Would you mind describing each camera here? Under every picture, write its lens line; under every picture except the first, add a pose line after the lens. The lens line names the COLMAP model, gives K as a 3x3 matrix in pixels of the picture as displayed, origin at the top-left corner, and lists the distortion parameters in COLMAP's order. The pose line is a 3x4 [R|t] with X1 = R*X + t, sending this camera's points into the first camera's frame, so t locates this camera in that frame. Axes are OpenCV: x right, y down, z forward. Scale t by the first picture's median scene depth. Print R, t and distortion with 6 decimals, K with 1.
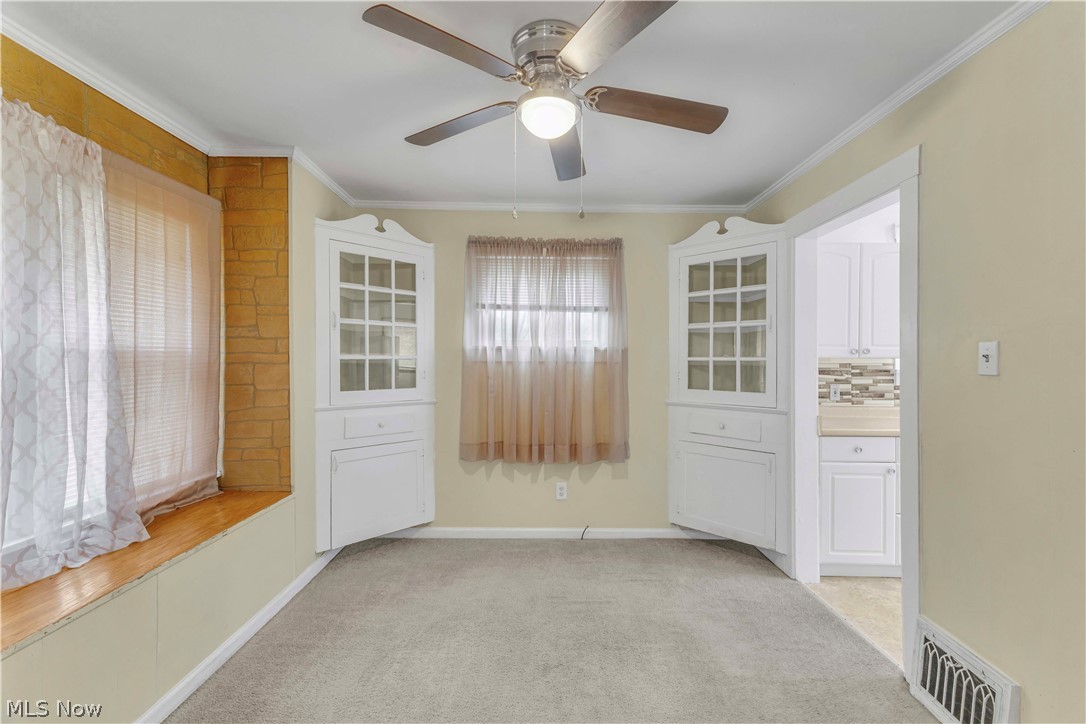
lens RADIAL K [[457.5, 0, 543.0], [0, 457.5, 362.0], [0, 0, 1]] dist [0.001758, 0.000053]
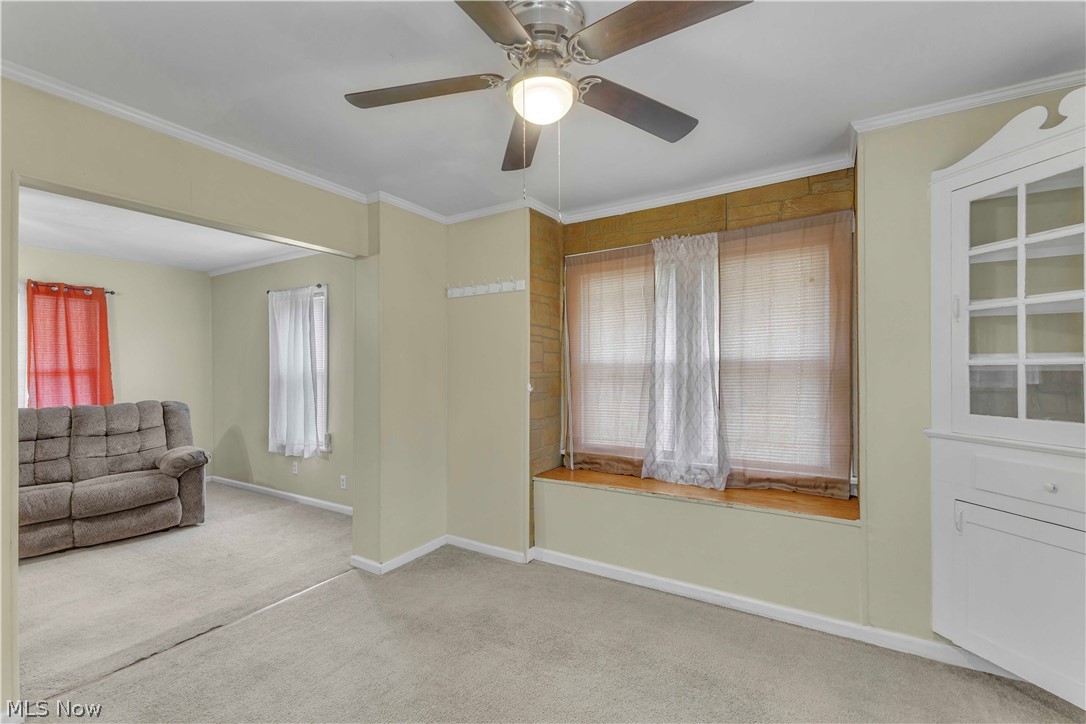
lens RADIAL K [[457.5, 0, 543.0], [0, 457.5, 362.0], [0, 0, 1]] dist [0.001758, 0.000053]
pose [[-0.519180, -0.012941, -0.854567, 0.525625], [-0.003138, 0.999907, -0.013235, 0.000025], [0.854659, -0.004190, -0.519173, 0.985661]]
